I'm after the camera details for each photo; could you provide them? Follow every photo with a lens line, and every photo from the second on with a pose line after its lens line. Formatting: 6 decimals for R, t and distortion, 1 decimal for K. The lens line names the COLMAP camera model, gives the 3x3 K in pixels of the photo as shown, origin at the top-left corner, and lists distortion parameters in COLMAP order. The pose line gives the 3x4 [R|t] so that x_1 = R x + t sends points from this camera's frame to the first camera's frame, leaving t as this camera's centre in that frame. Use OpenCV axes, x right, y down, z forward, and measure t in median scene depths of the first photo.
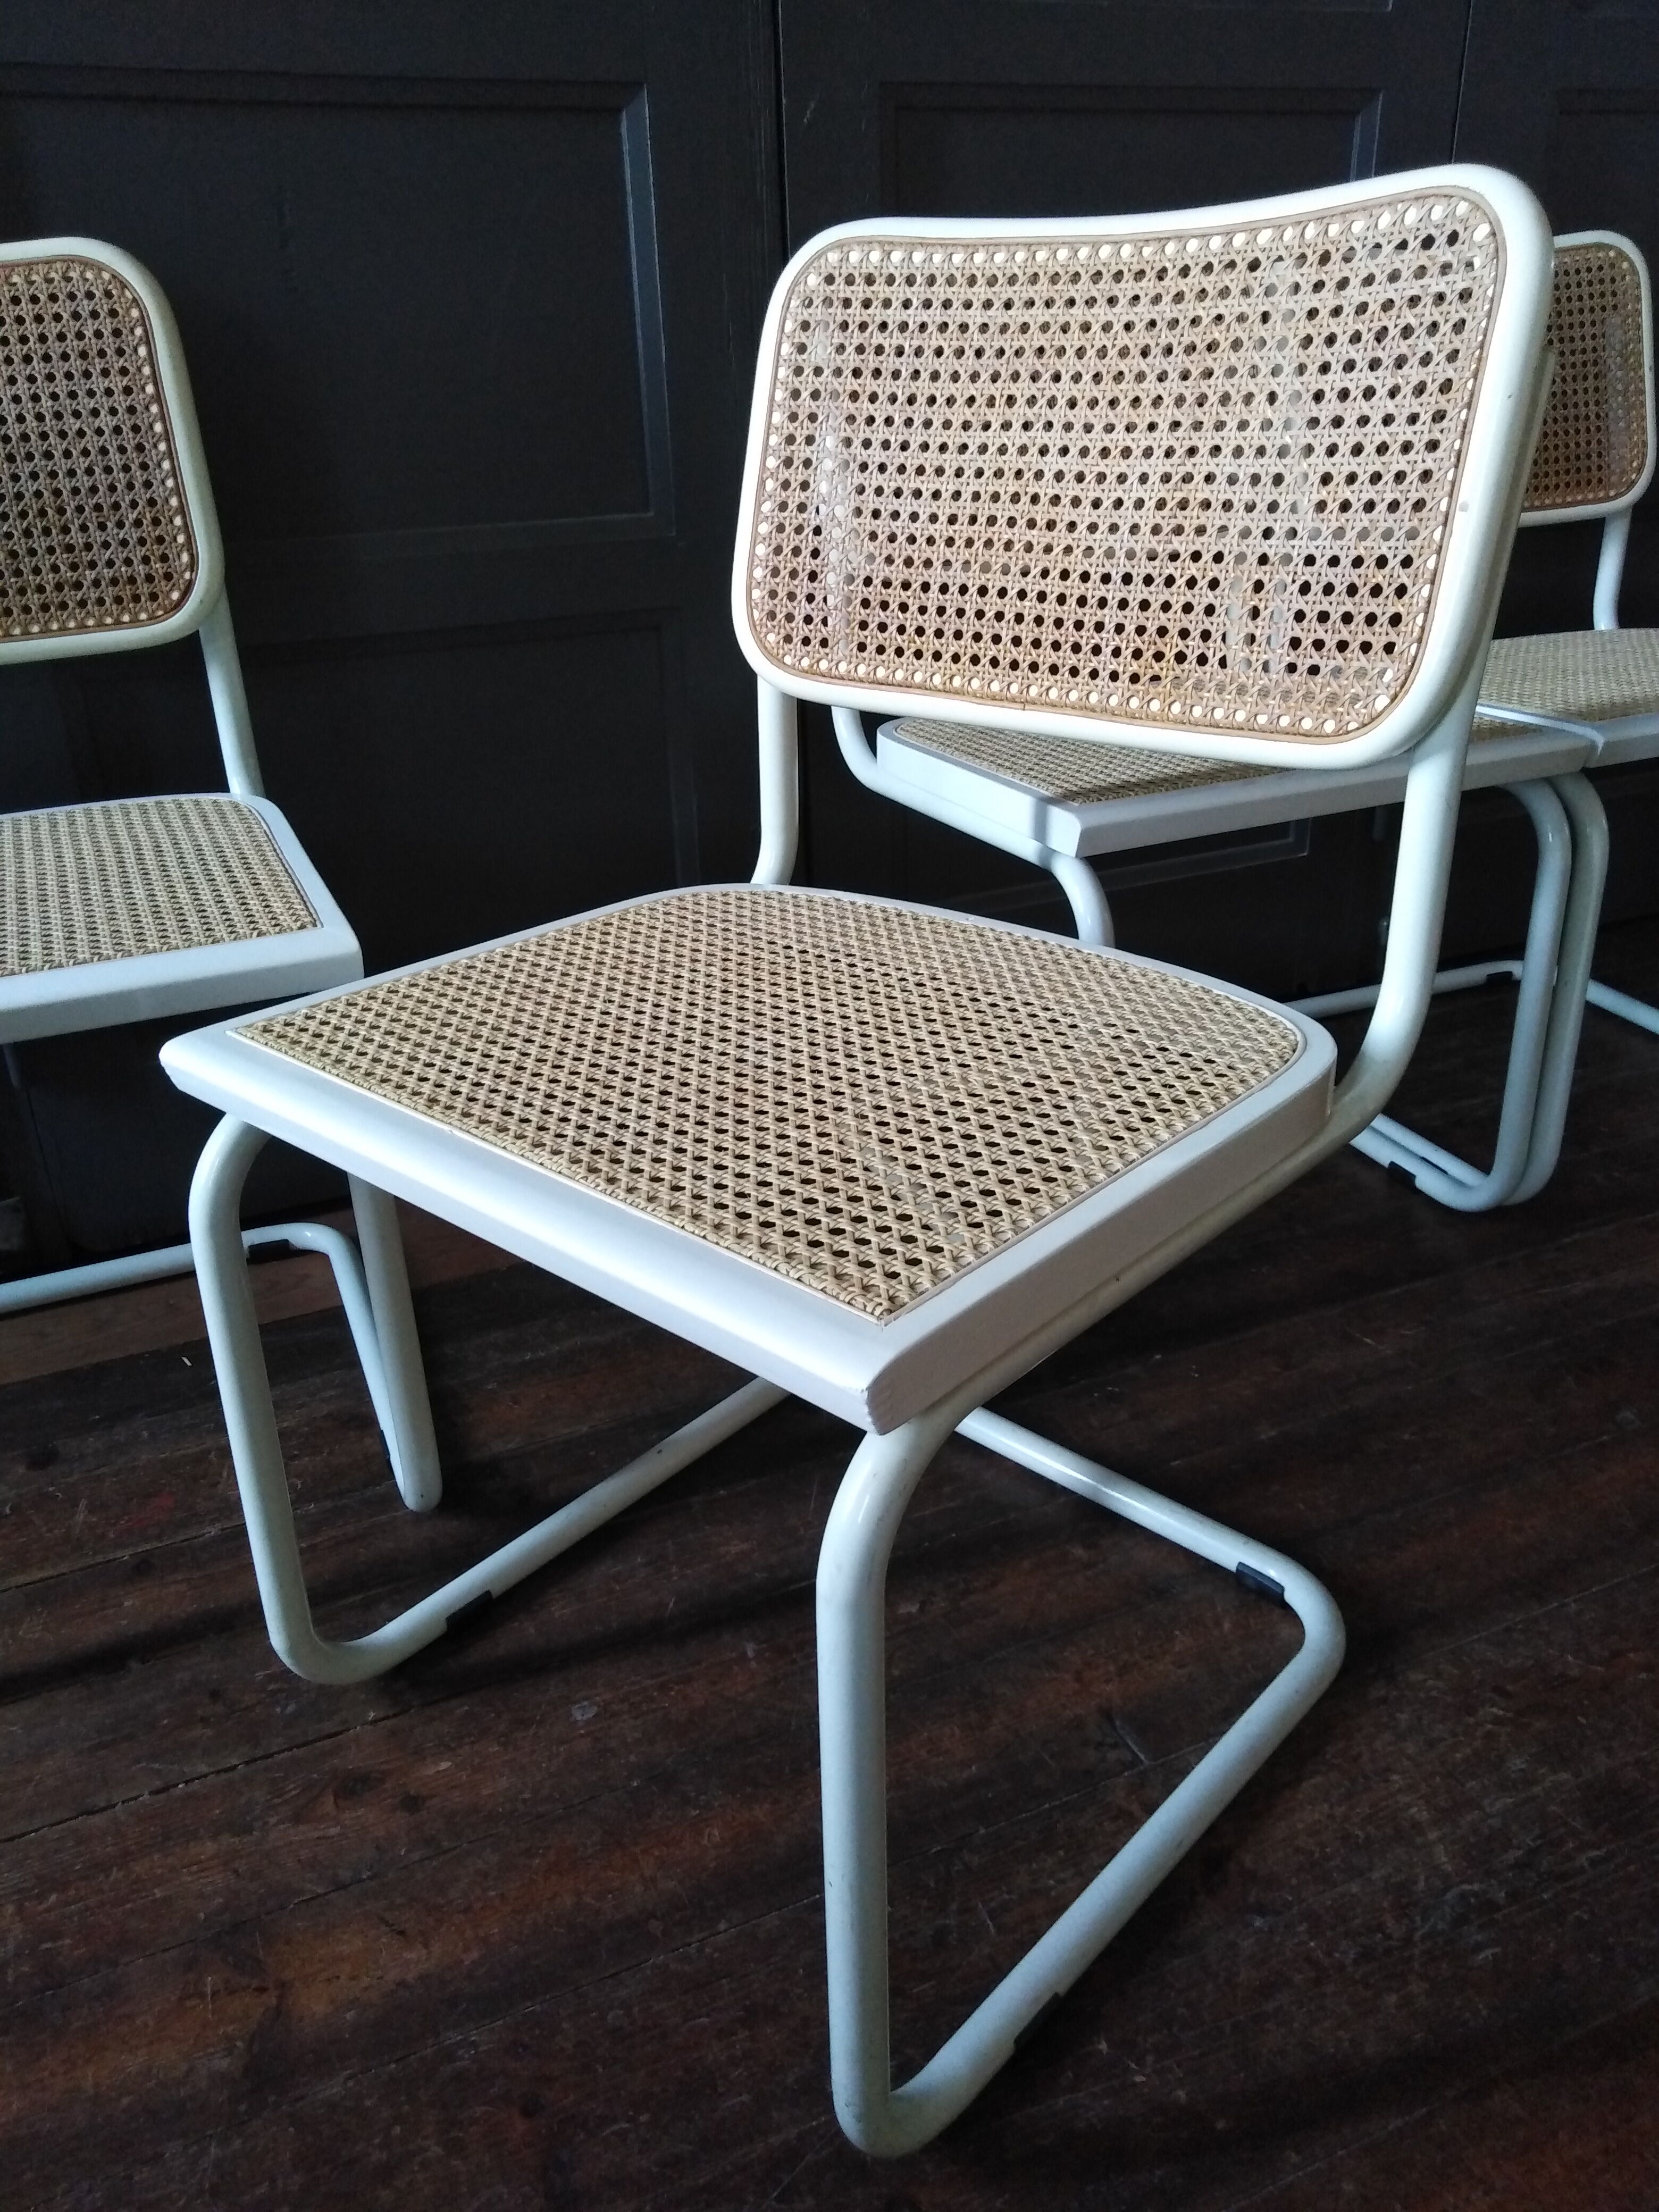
lens RADIAL K [[1674.0, 0, 829.5], [0, 1674.0, 1106.0], [0, 0, 1]] dist [0.019102, -0.006010]
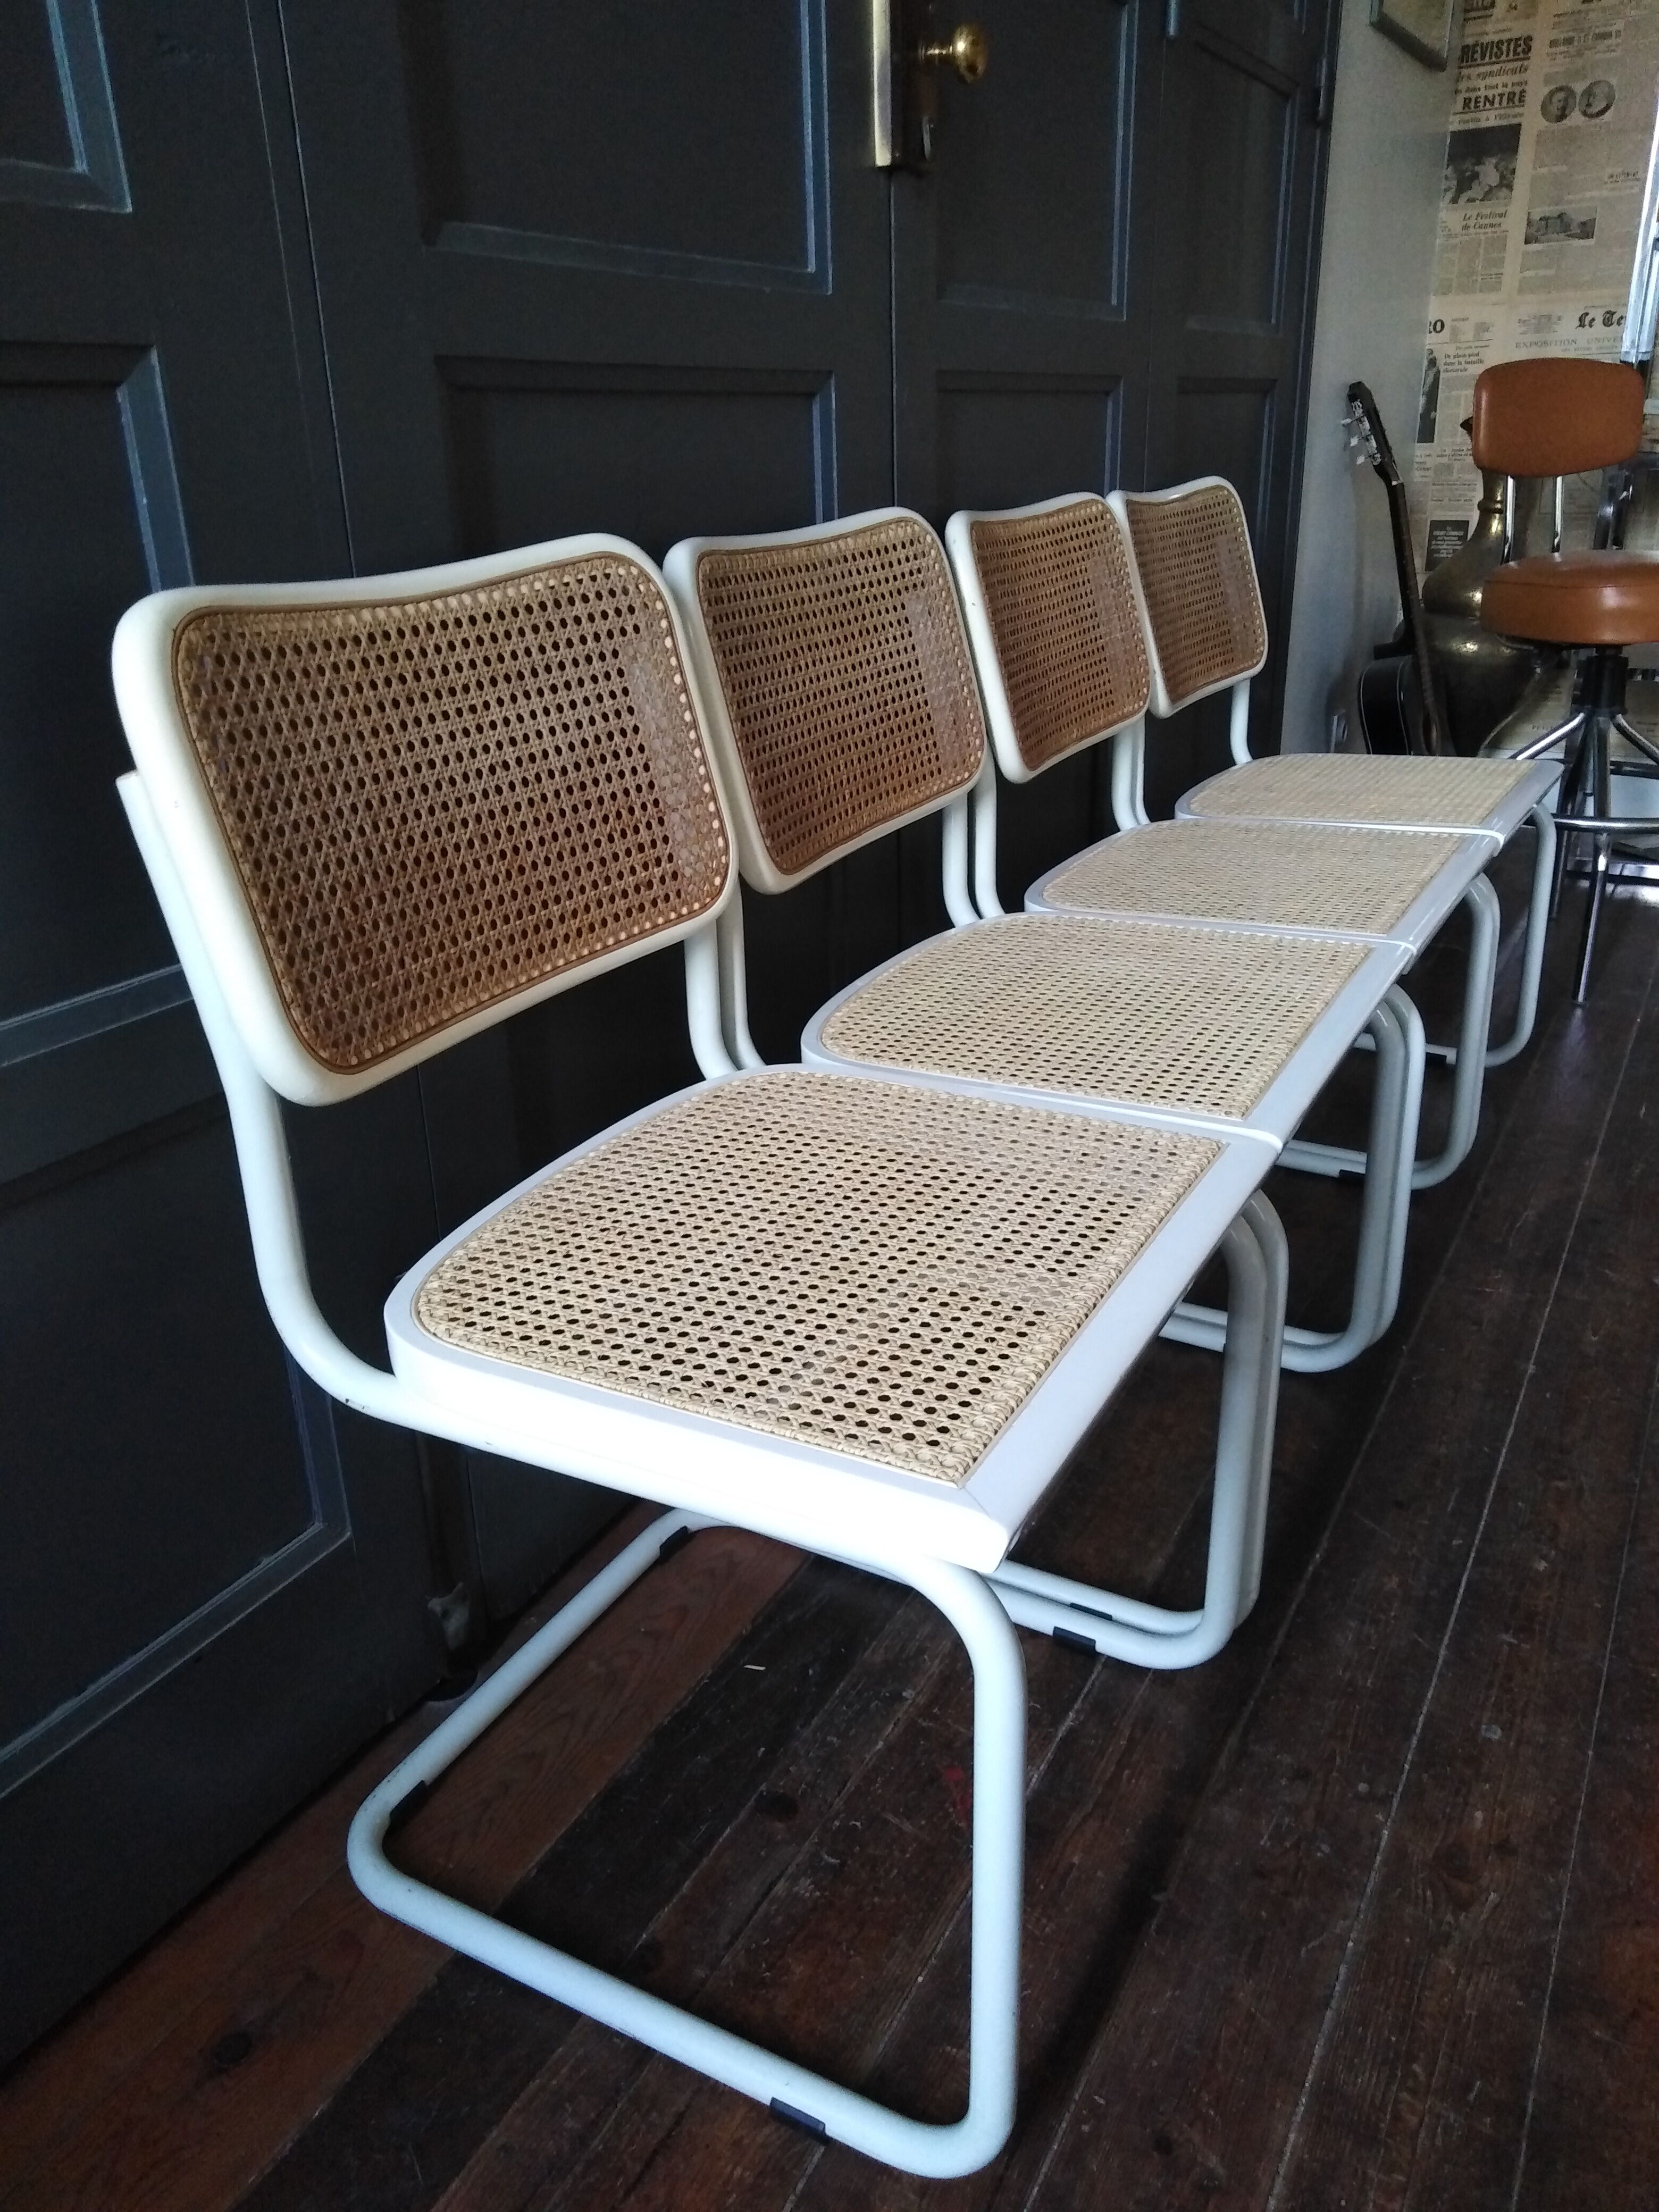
lens RADIAL K [[1708.5, 0, 829.5], [0, 1708.5, 1106.0], [0, 0, 1]] dist [-0.009500, -0.003212]
pose [[0.803856, -0.210743, 0.556240, -0.948531], [0.259641, 0.965660, -0.009362, -0.158975], [-0.535165, 0.151949, 0.830969, 0.175808]]
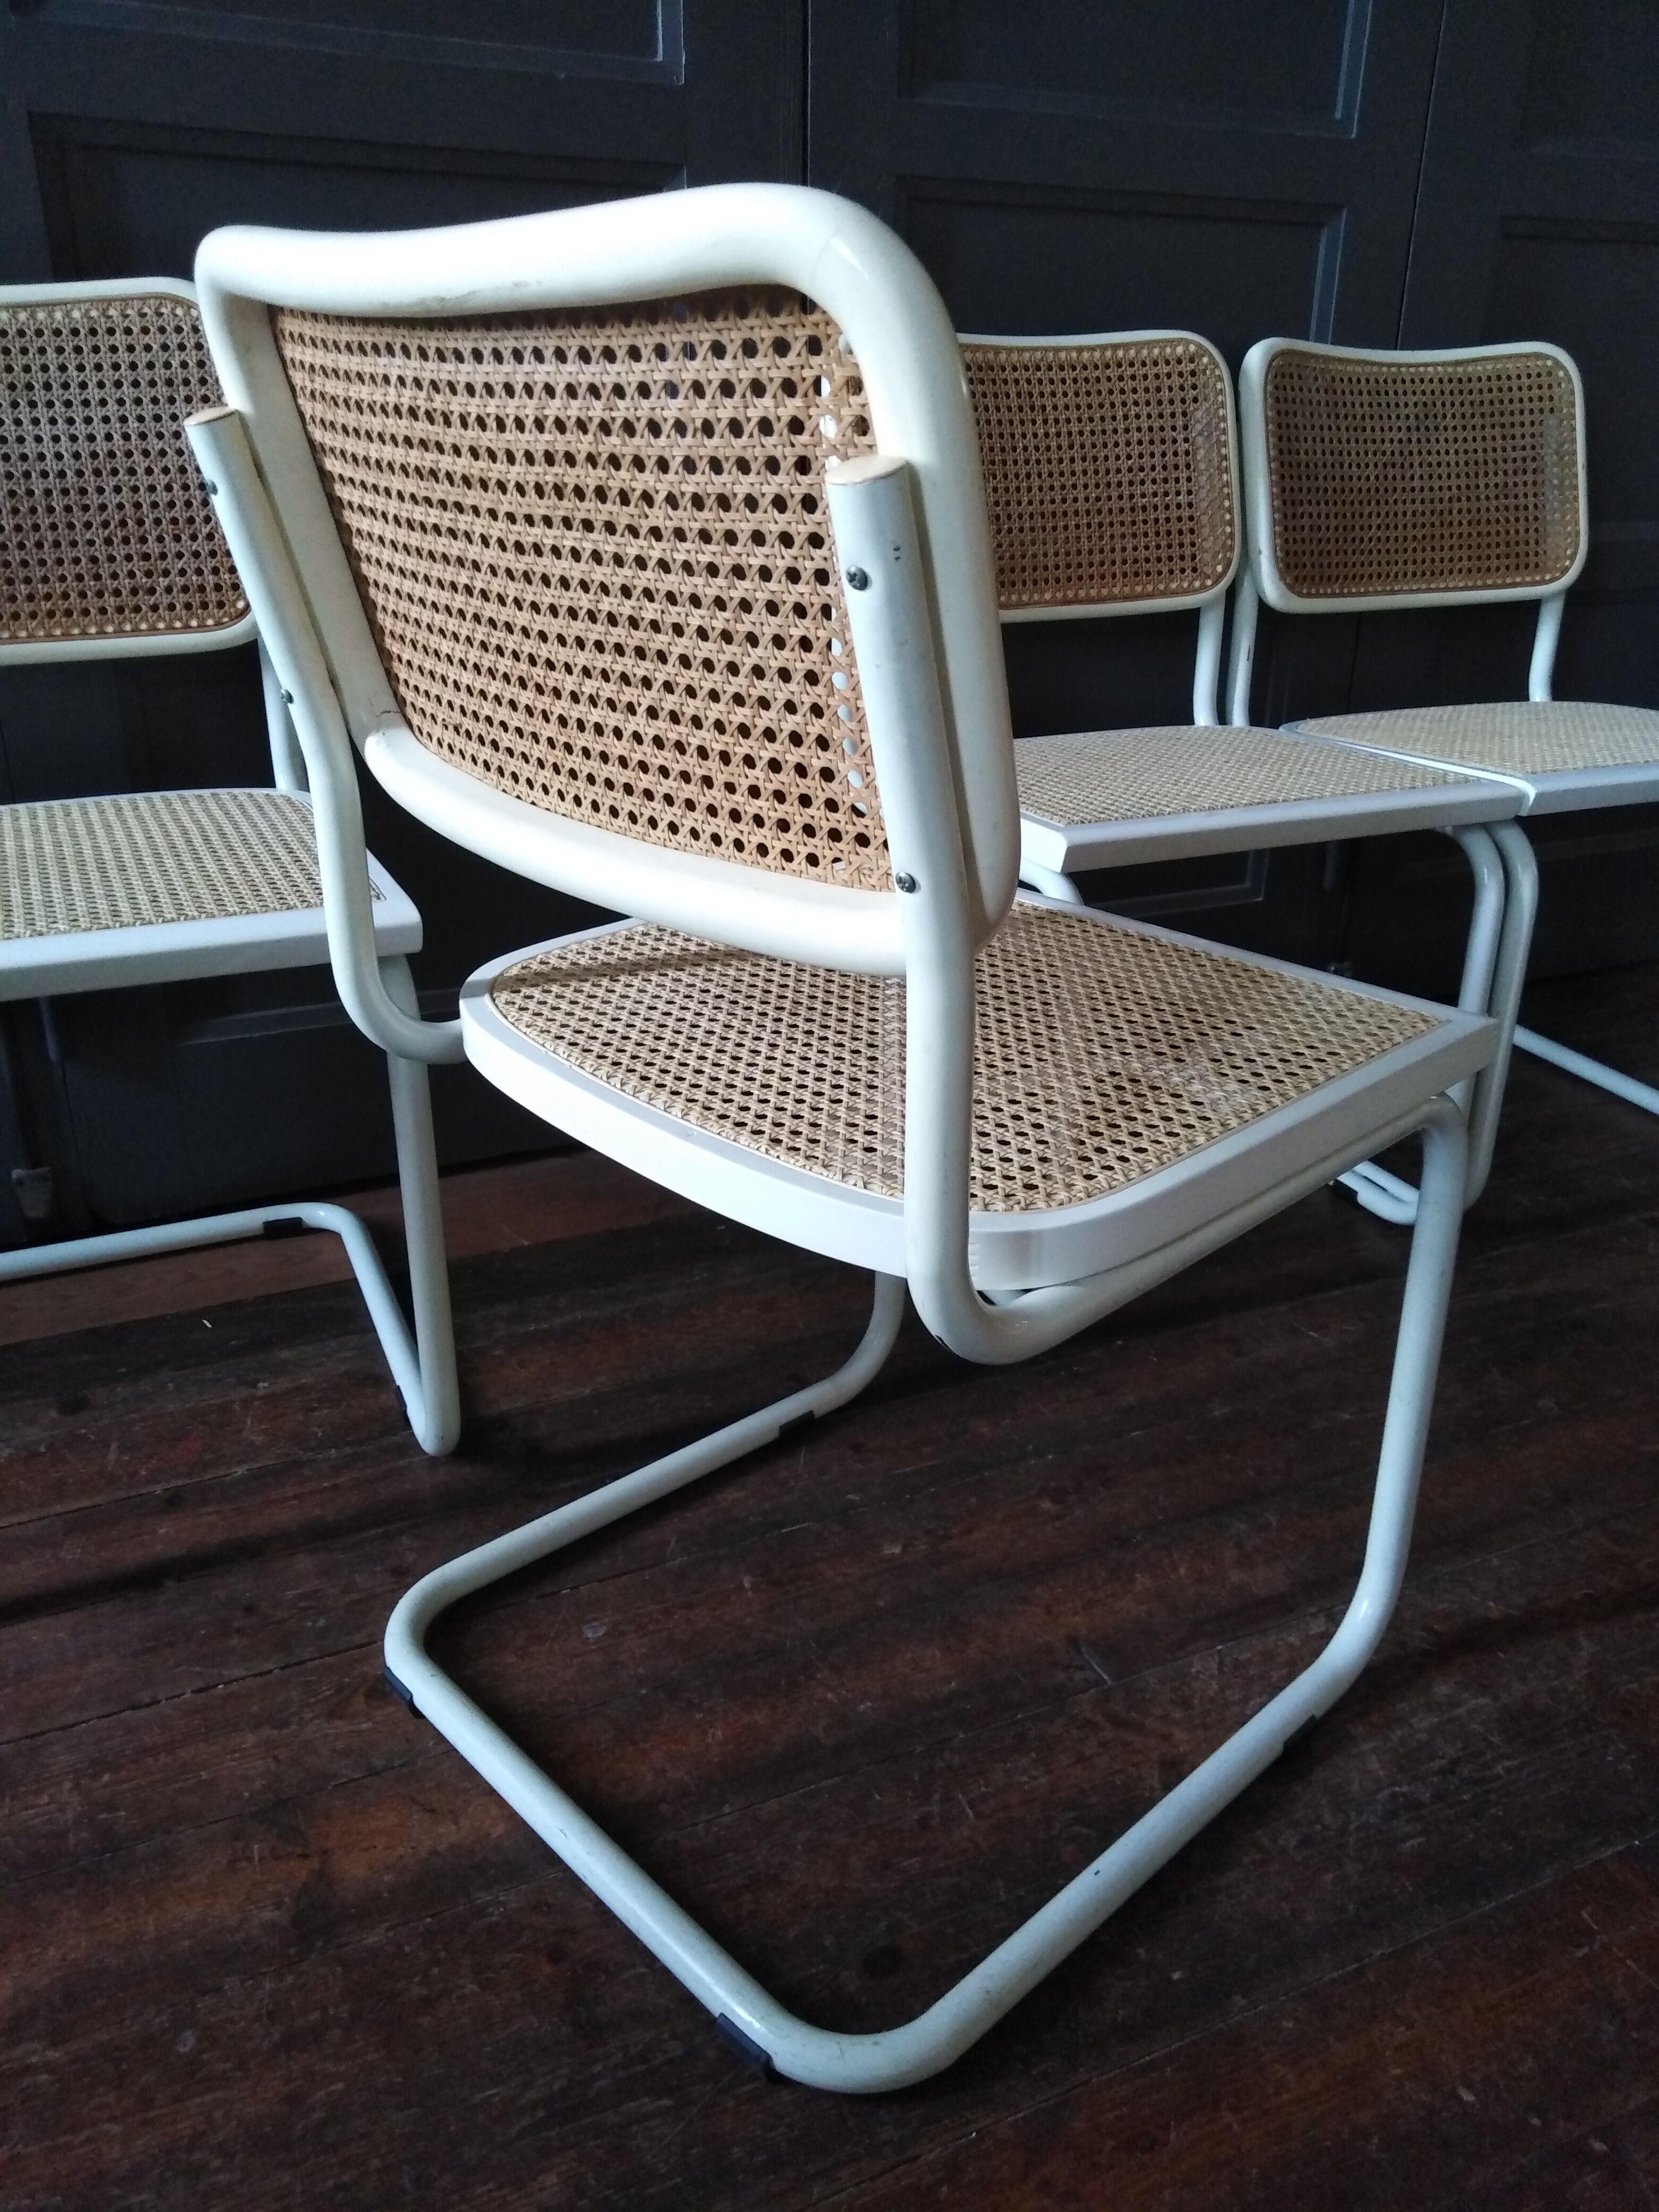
lens RADIAL K [[1668.9, 0, 828.5], [0, 1668.9, 1109.6], [0, 0, 1]] dist [0.049378, -0.069871]
pose [[0.998911, 0.032829, 0.033155, -0.036928], [-0.031578, 0.998795, -0.037571, 0.052717], [-0.034348, 0.036483, 0.998744, -0.087731]]
